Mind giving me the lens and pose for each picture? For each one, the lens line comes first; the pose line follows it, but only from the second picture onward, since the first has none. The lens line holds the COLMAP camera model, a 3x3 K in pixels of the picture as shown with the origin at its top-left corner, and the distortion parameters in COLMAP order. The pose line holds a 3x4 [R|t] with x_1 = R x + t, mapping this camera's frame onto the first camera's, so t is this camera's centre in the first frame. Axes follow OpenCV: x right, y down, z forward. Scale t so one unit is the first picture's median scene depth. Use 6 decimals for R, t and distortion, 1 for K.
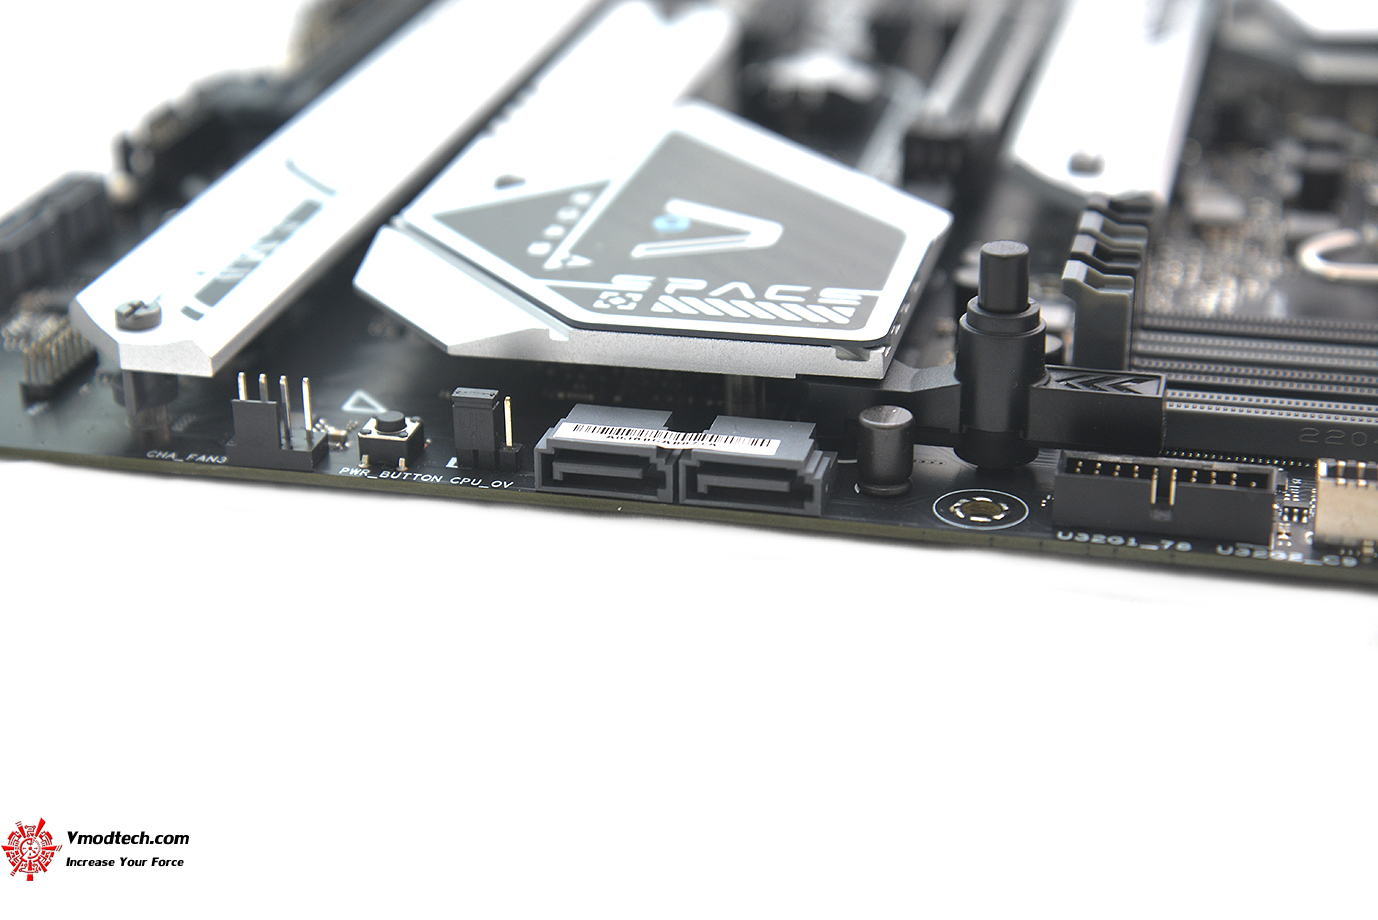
lens RADIAL K [[2633.5, 0, 677.6], [0, 2633.5, 453.7], [0, 0, 1]] dist [0.304697, 0.115388]
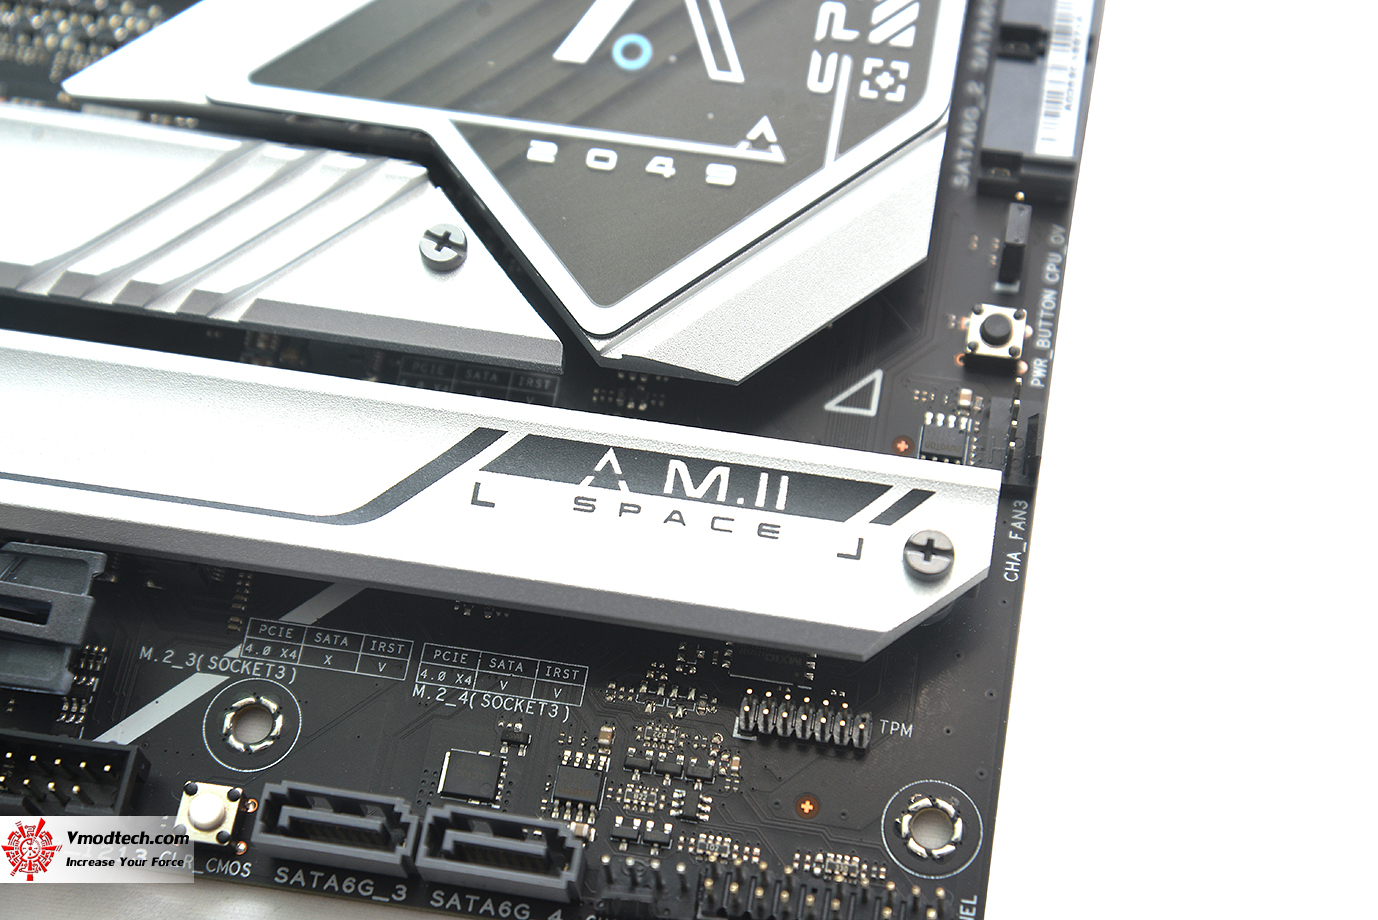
lens RADIAL K [[2633.5, 0, 677.6], [0, 2633.5, 453.7], [0, 0, 1]] dist [0.304697, 0.115388]
pose [[-0.065693, -0.906500, 0.417063, -0.531382], [0.445357, 0.347390, 0.825213, -0.822512], [-0.892940, 0.239953, 0.380895, 0.734301]]
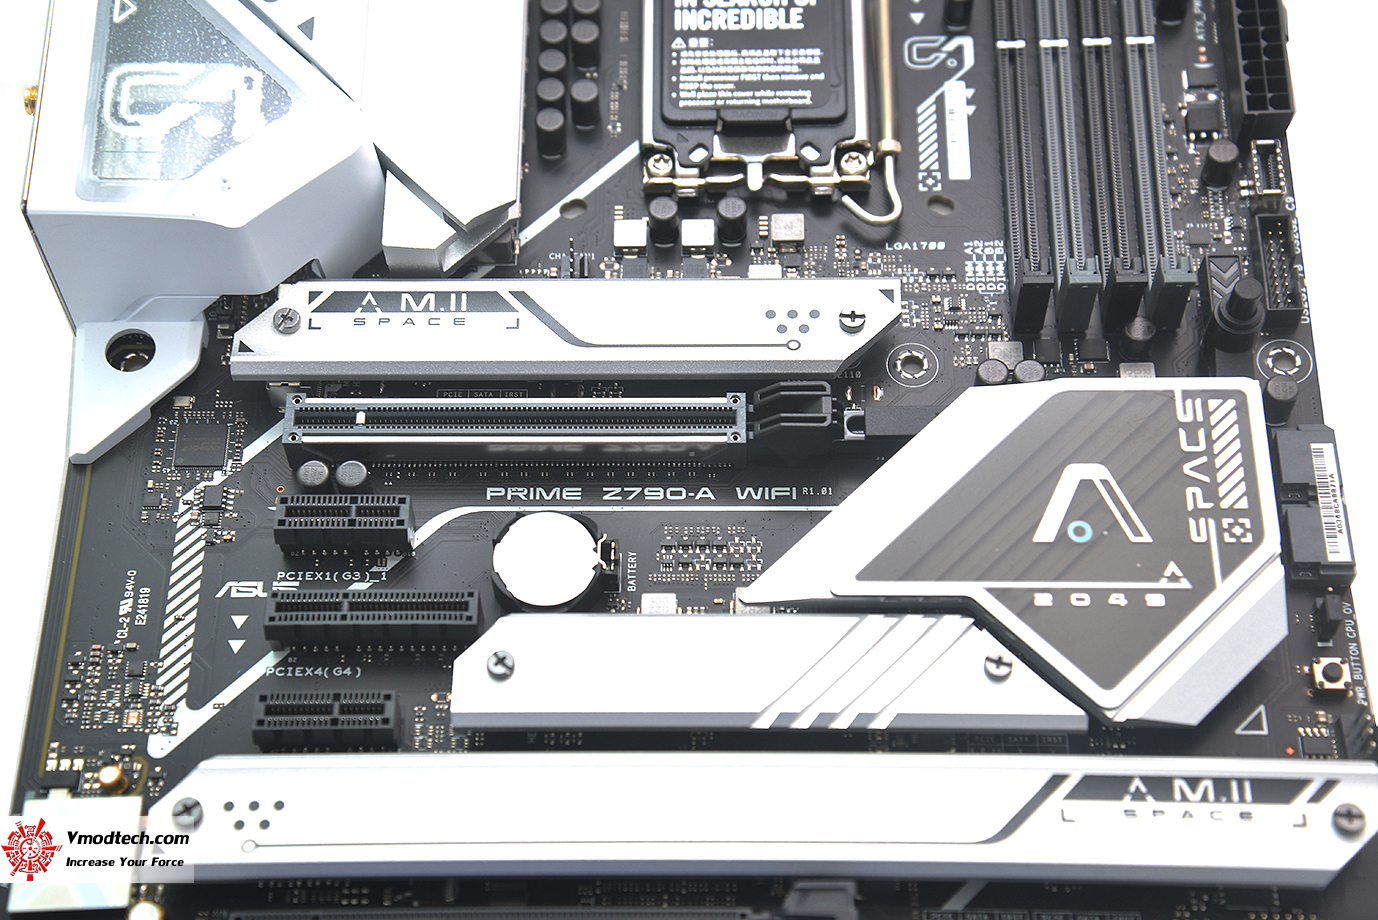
lens RADIAL K [[2435.4, 0, 679.3], [0, 2435.4, 459.8], [0, 0, 1]] dist [0.335279, 0.068214]
pose [[-0.229419, -0.842189, 0.487939, -0.625030], [0.407606, 0.372104, 0.833904, -1.425929], [-0.883869, 0.390200, 0.257914, 0.893752]]
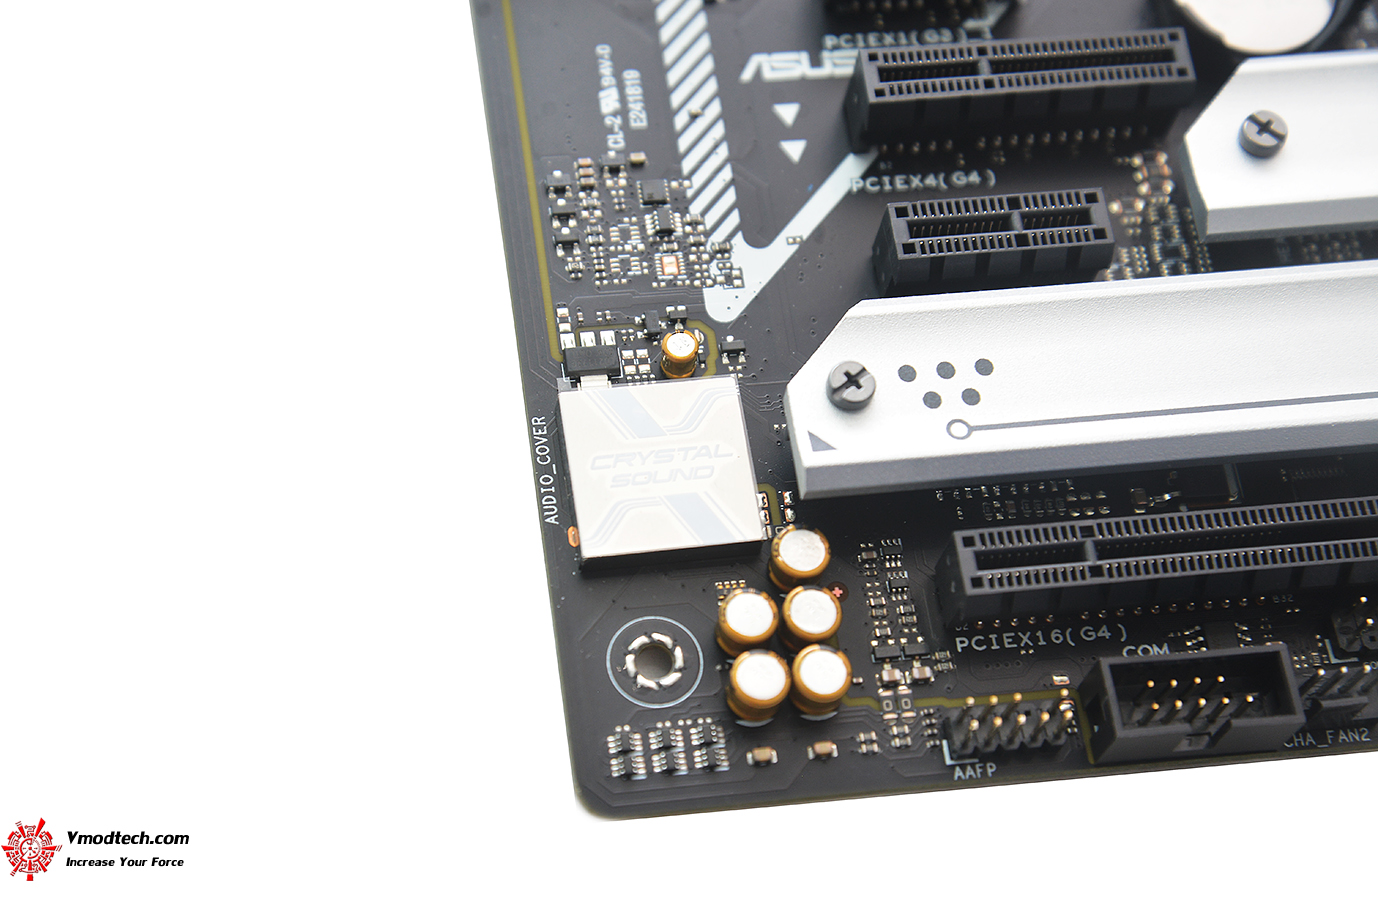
lens RADIAL K [[2633.5, 0, 677.6], [0, 2633.5, 453.7], [0, 0, 1]] dist [0.304697, 0.115388]
pose [[-0.368989, -0.854023, 0.366731, -0.386557], [0.271921, 0.278115, 0.921255, -1.165287], [-0.888766, 0.439655, 0.129605, 1.516006]]
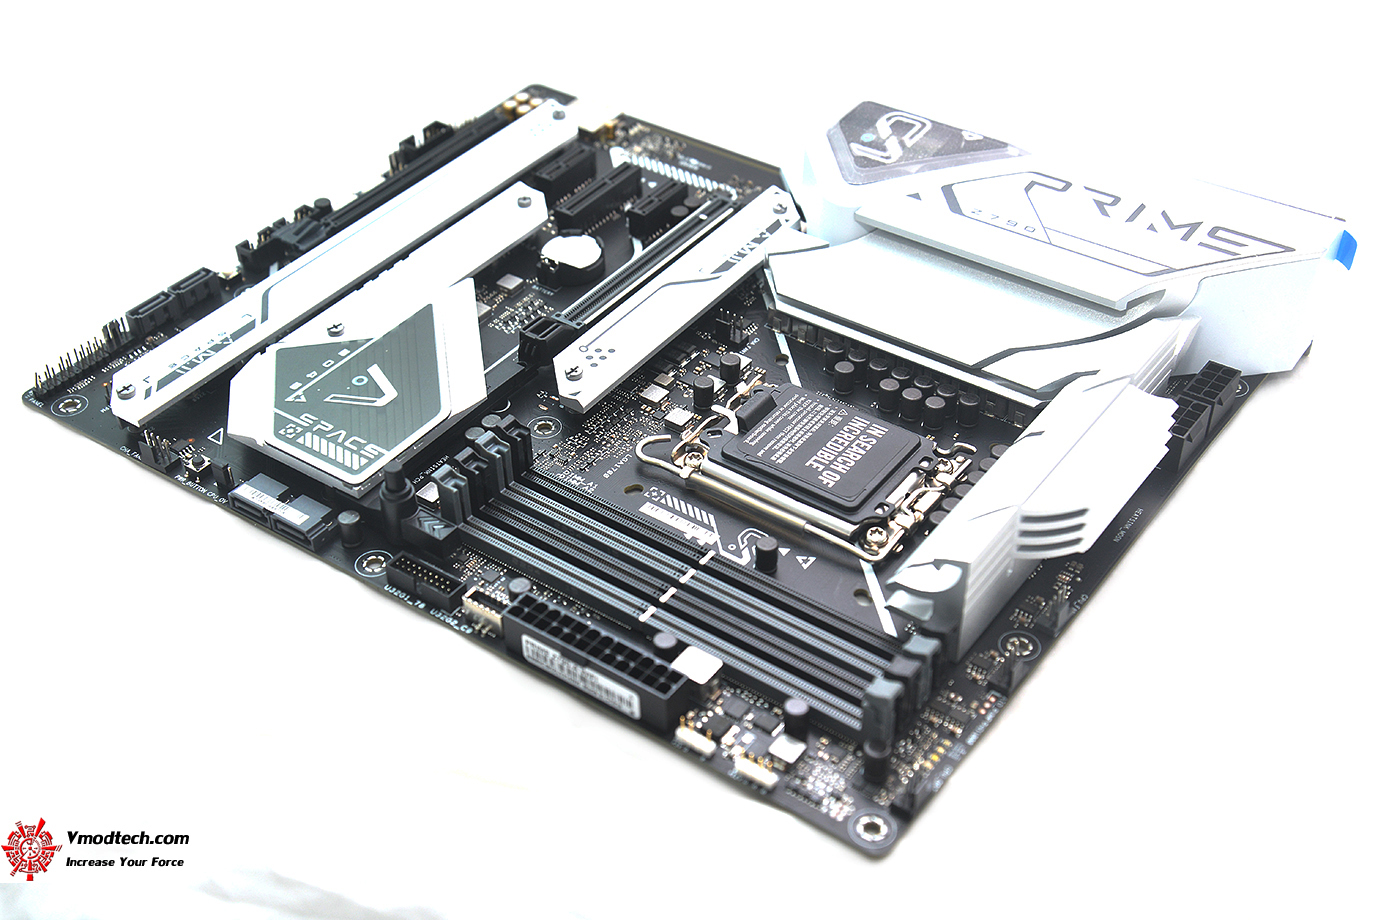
lens RADIAL K [[1757.3, 0, 678.4], [0, 1757.3, 457.5], [0, 0, 1]] dist [0.146840, 0.063418]
pose [[0.923519, 0.233772, -0.304076, 0.801060], [-0.140224, 0.943695, 0.299628, -0.568270], [0.357000, -0.234073, 0.904301, -0.343986]]
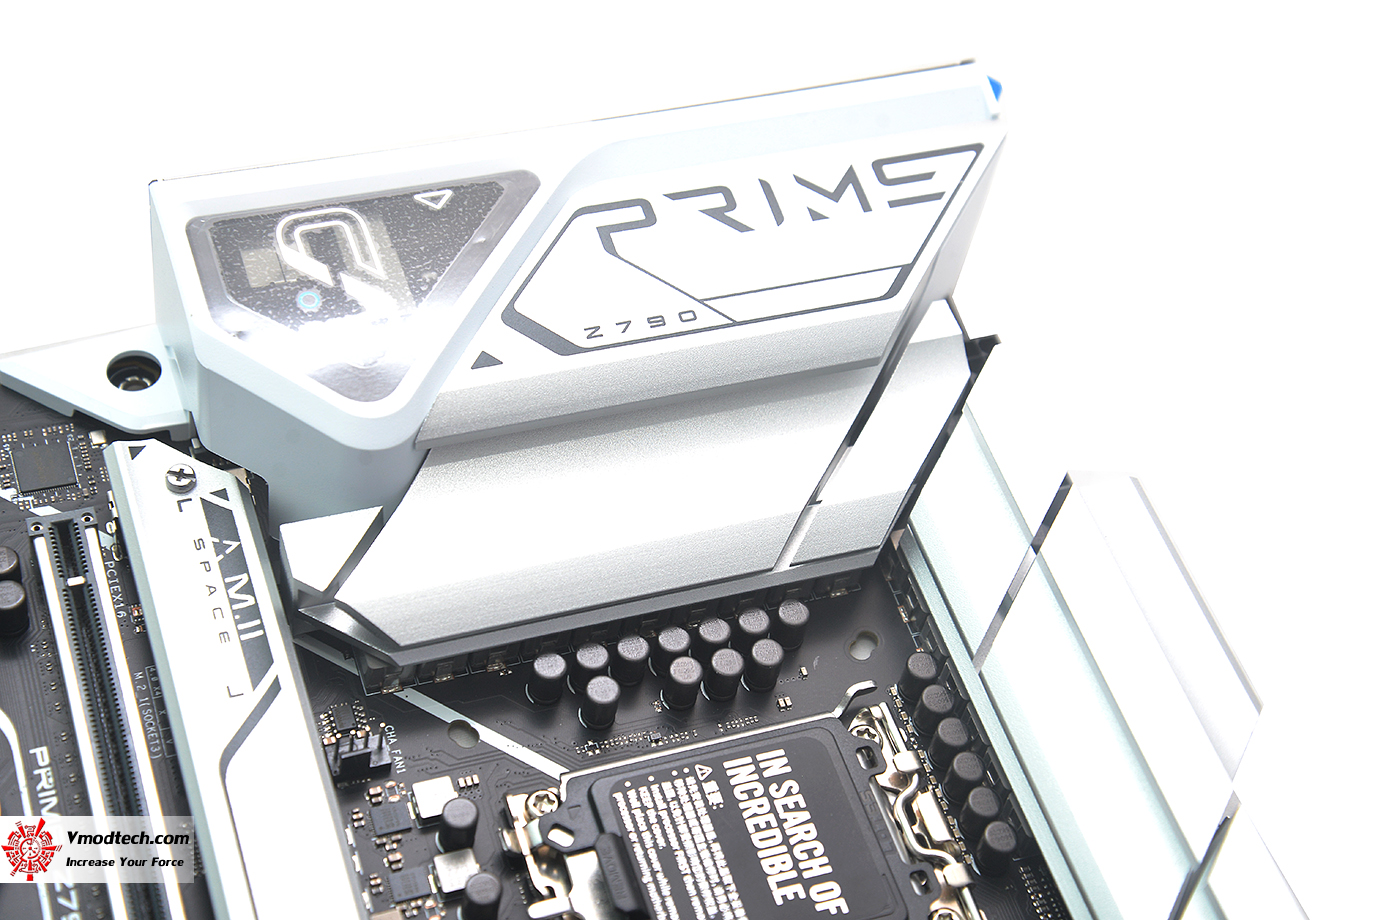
lens RADIAL K [[2369.2, 0, 675.6], [0, 2369.2, 455.9], [0, 0, 1]] dist [0.297635, 0.051718]
pose [[0.836582, -0.356125, 0.416299, -0.065420], [0.083167, 0.833639, 0.546012, -0.996443], [-0.541492, -0.422161, 0.727026, 0.343959]]
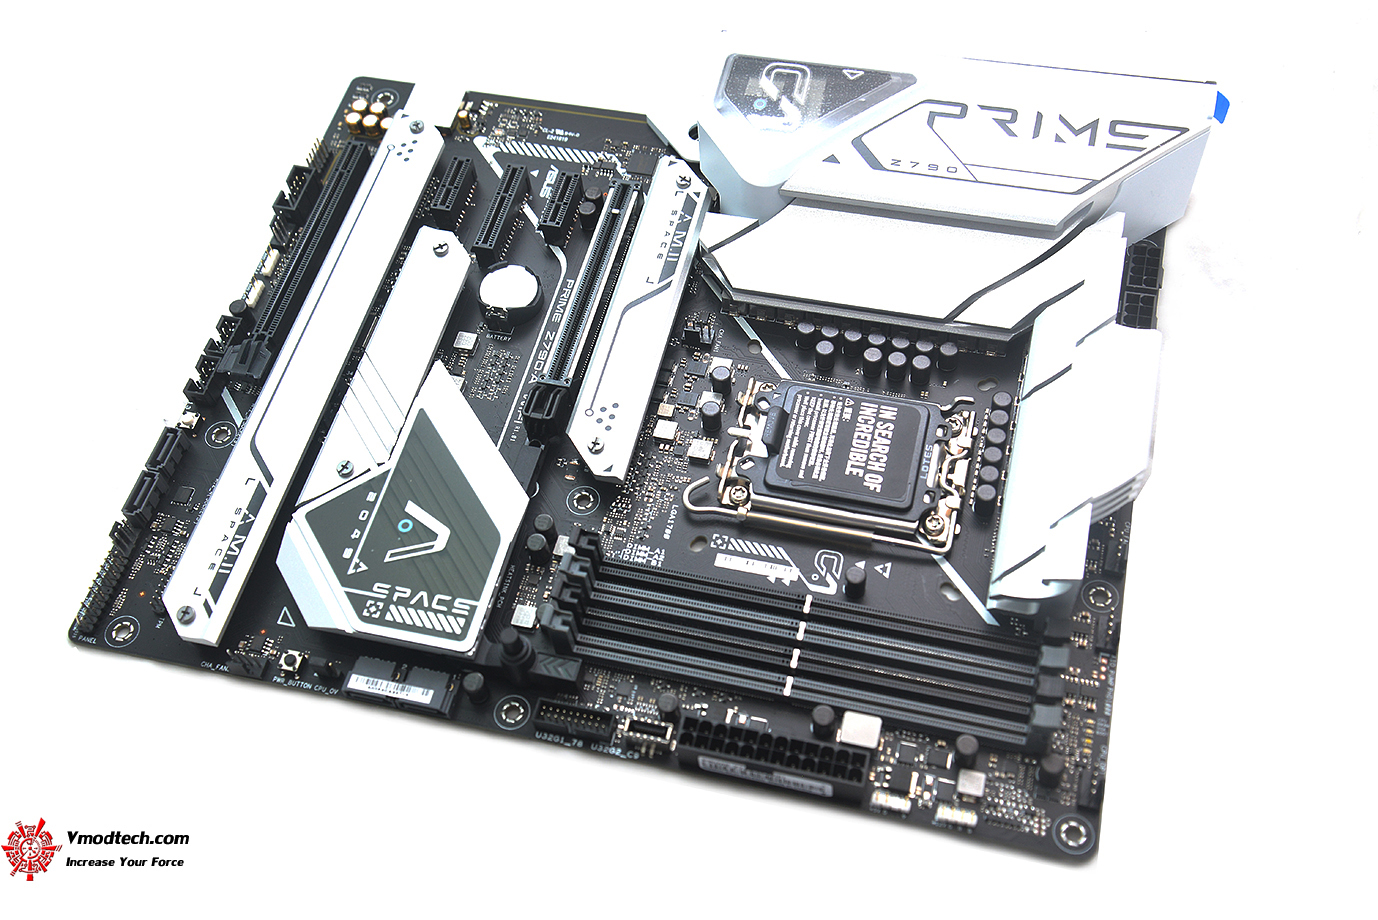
lens RADIAL K [[1482.2, 0, 675.0], [0, 1482.2, 459.9], [0, 0, 1]] dist [0.074713, 0.011301]
pose [[0.997199, -0.025409, -0.070343, 0.359843], [0.060174, 0.831123, 0.552823, -0.924345], [0.044417, -0.555508, 0.830324, -0.067567]]
